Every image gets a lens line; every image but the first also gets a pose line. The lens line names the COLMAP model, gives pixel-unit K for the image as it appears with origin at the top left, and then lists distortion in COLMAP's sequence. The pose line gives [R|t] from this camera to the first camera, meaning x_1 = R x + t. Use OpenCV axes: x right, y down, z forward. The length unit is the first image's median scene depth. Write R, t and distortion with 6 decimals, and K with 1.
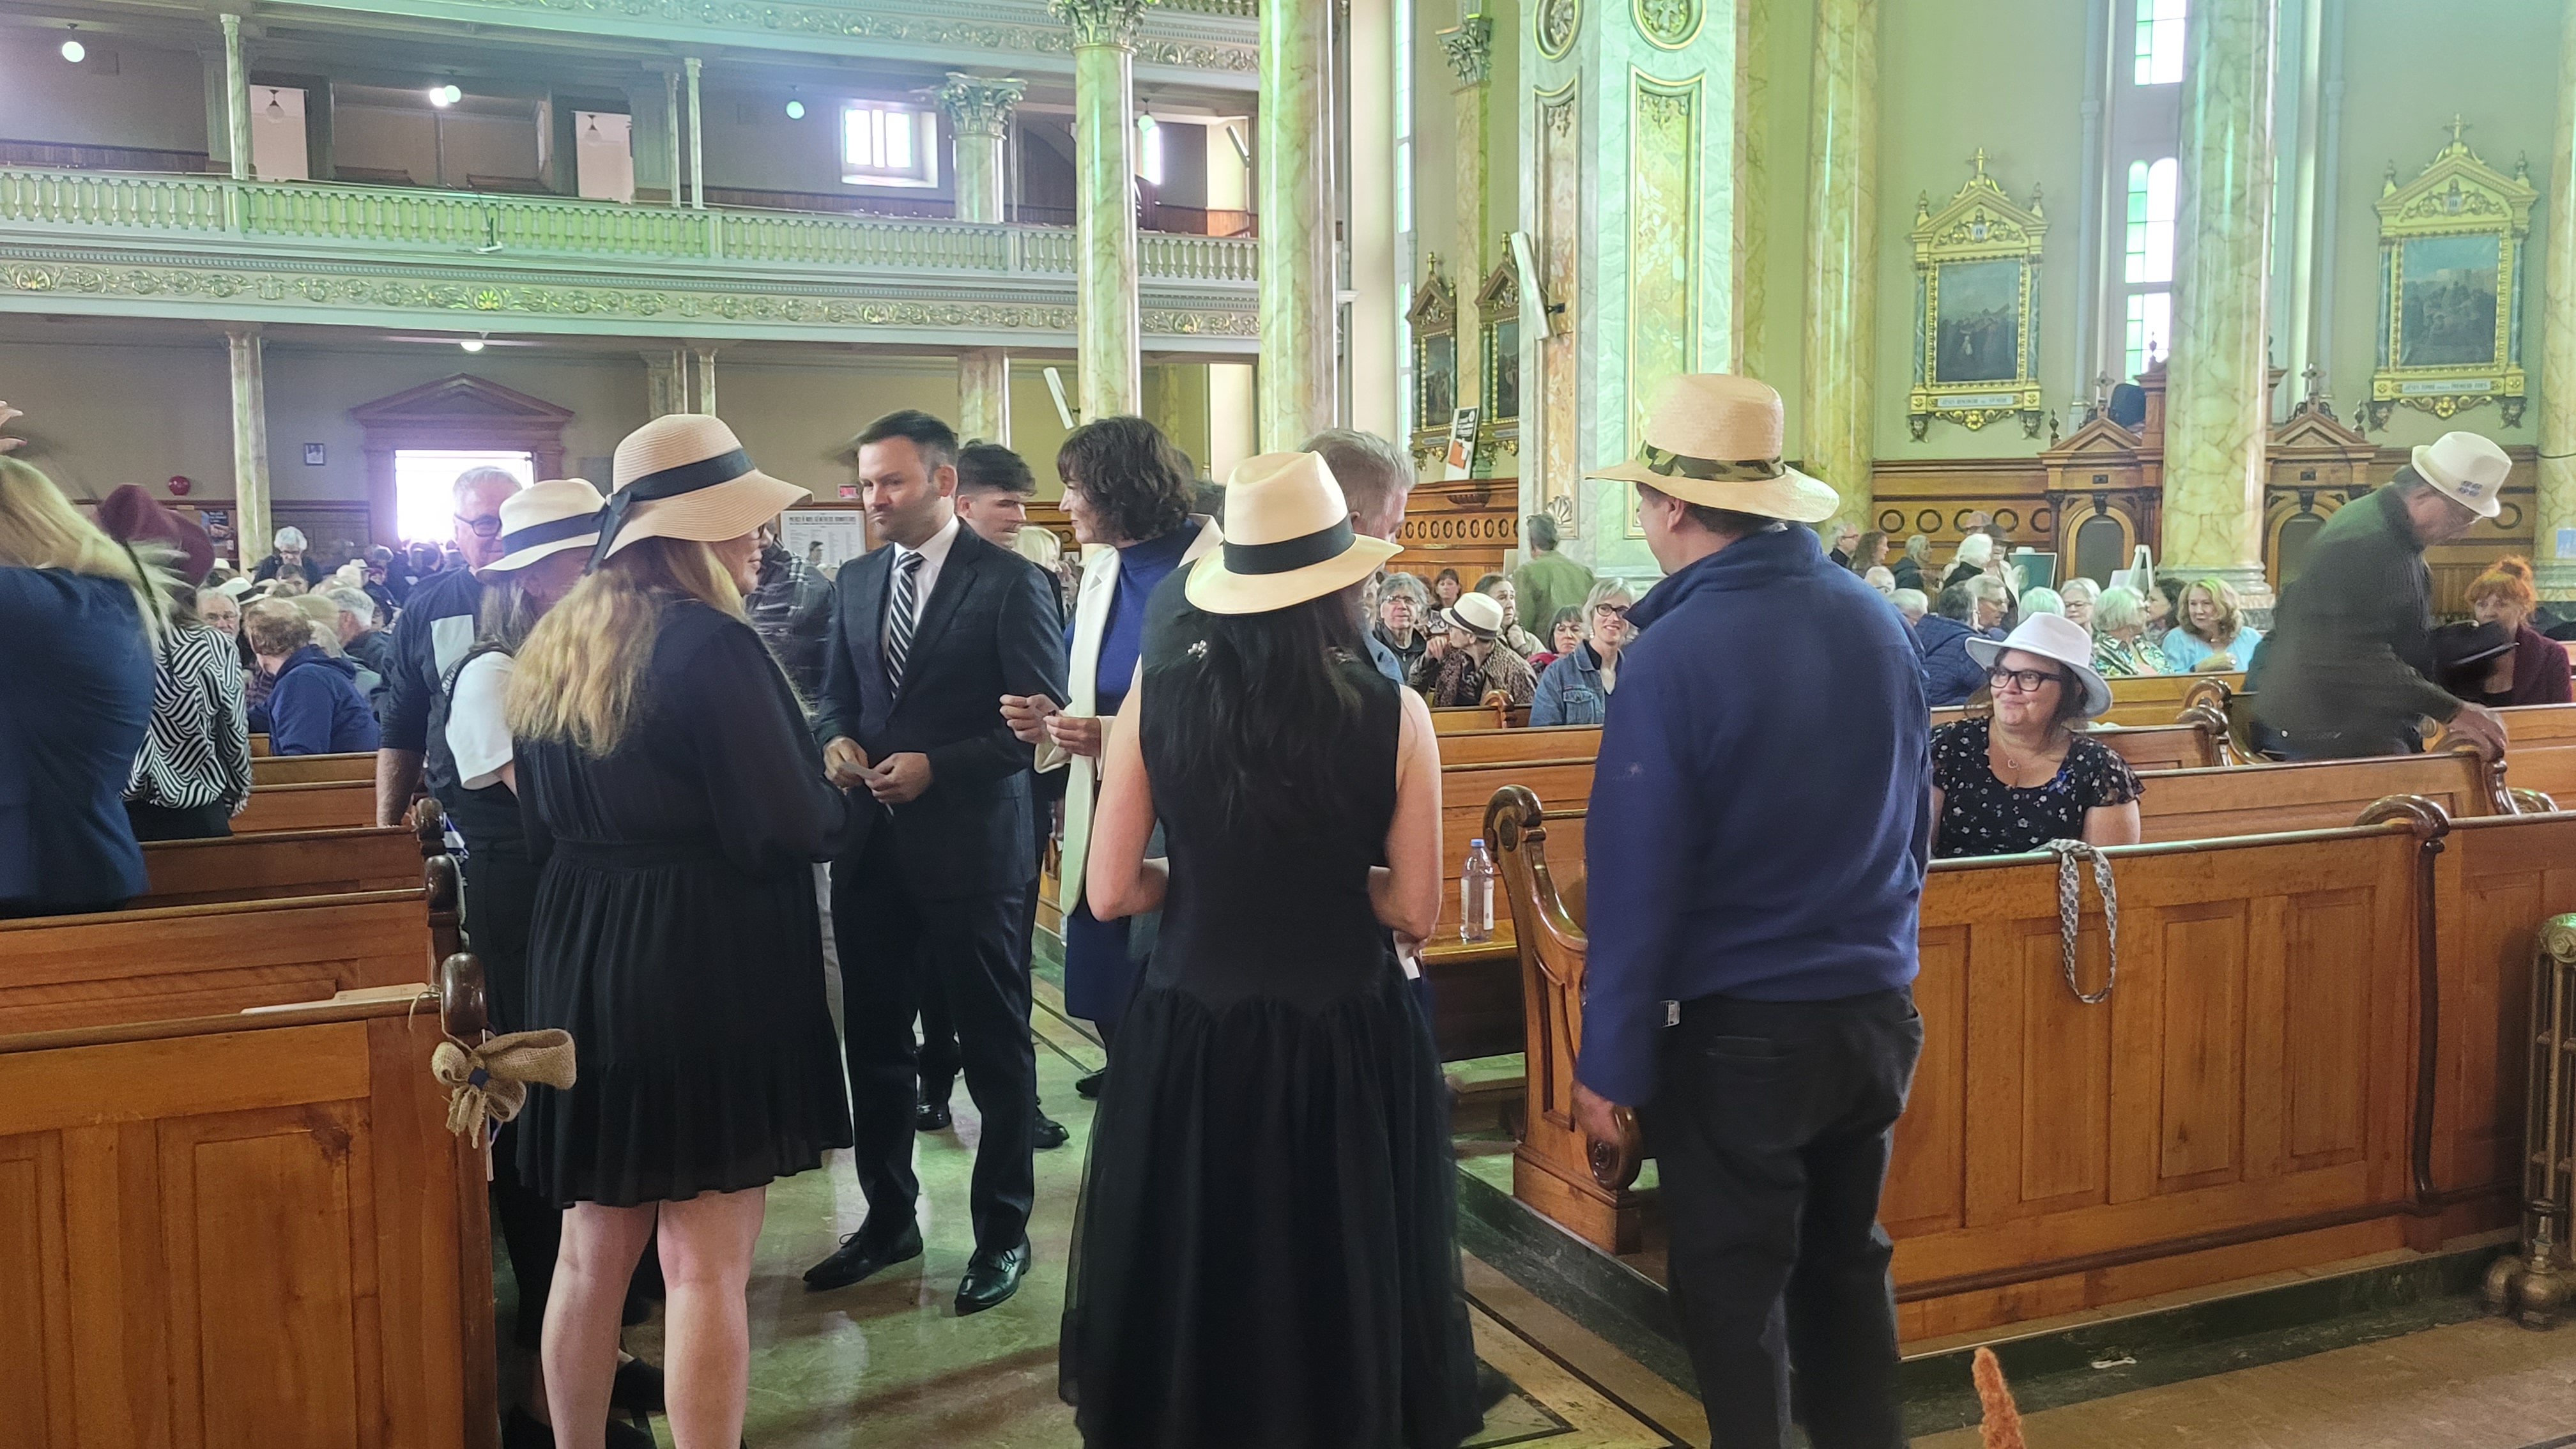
lens RADIAL K [[2101.9, 0, 1322.3], [0, 2101.9, 720.8], [0, 0, 1]] dist [0.016777, 0.002900]
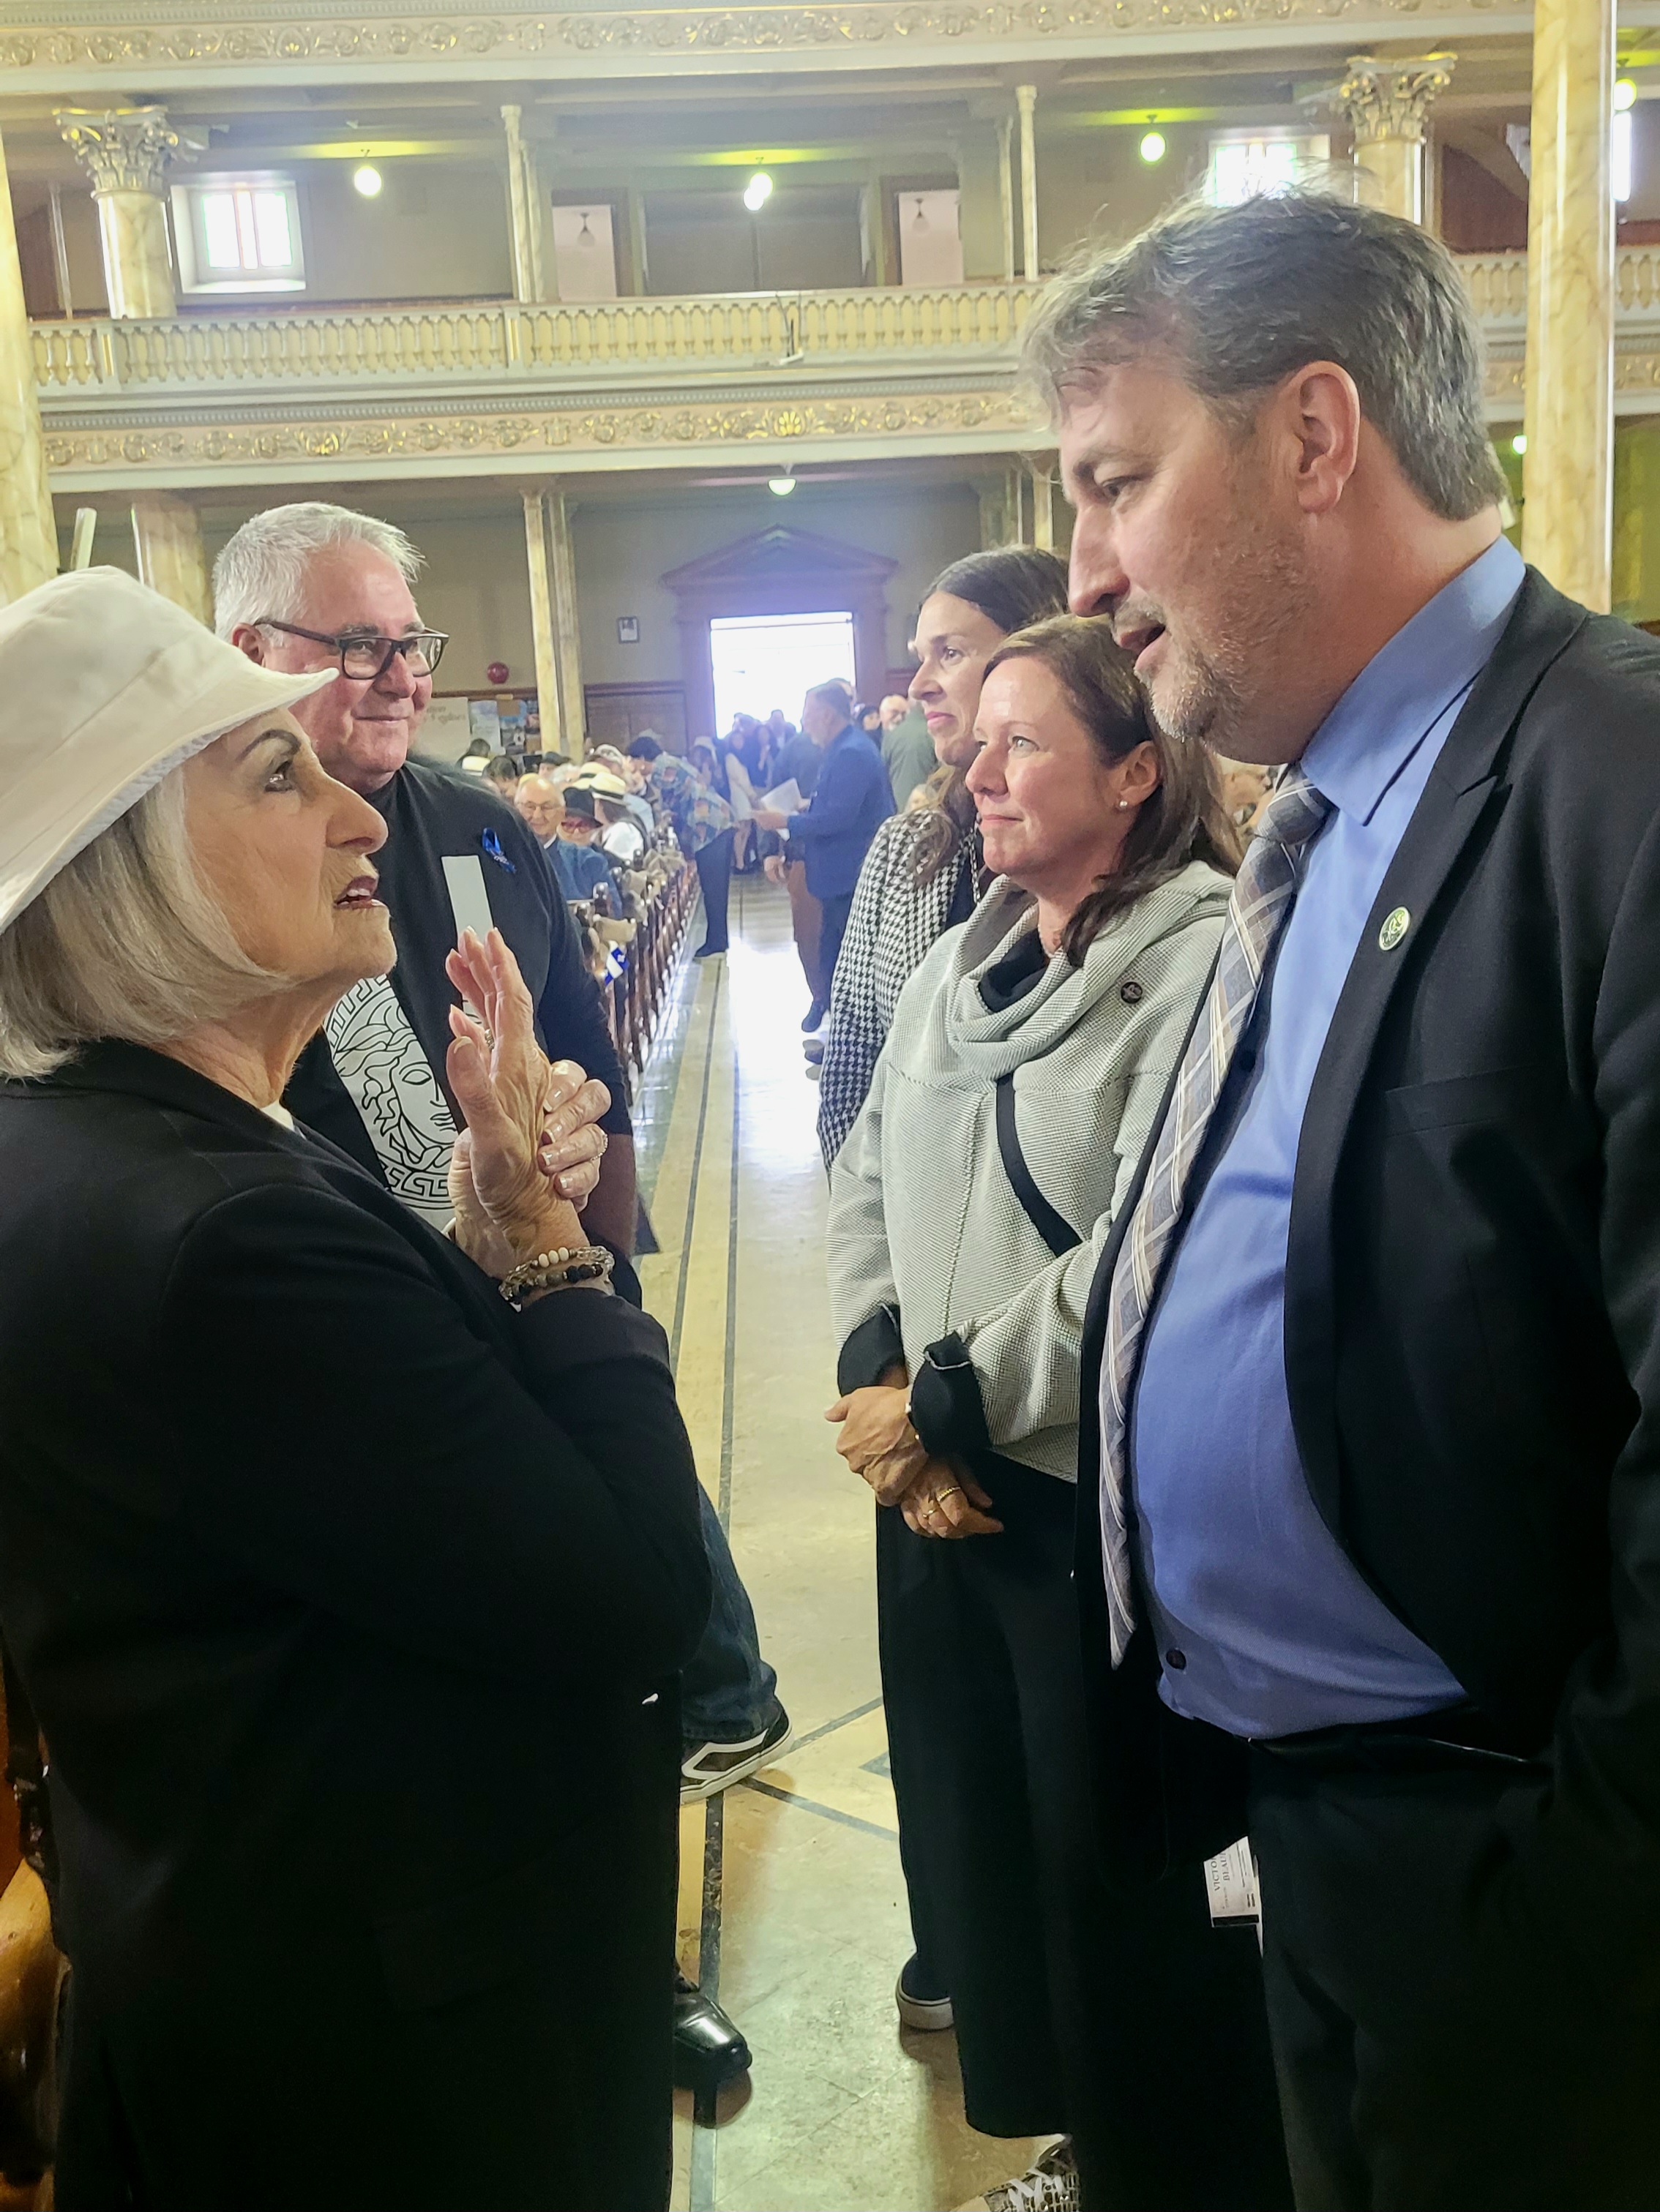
lens RADIAL K [[2256.3, 0, 841.9], [0, 2256.3, 1171.6], [0, 0, 1]] dist [0.084118, -0.167353]
pose [[0.927196, 0.030086, -0.373367, -0.030343], [0.014214, 0.993225, 0.115332, -0.008558], [0.374308, -0.112242, 0.920486, 0.140108]]
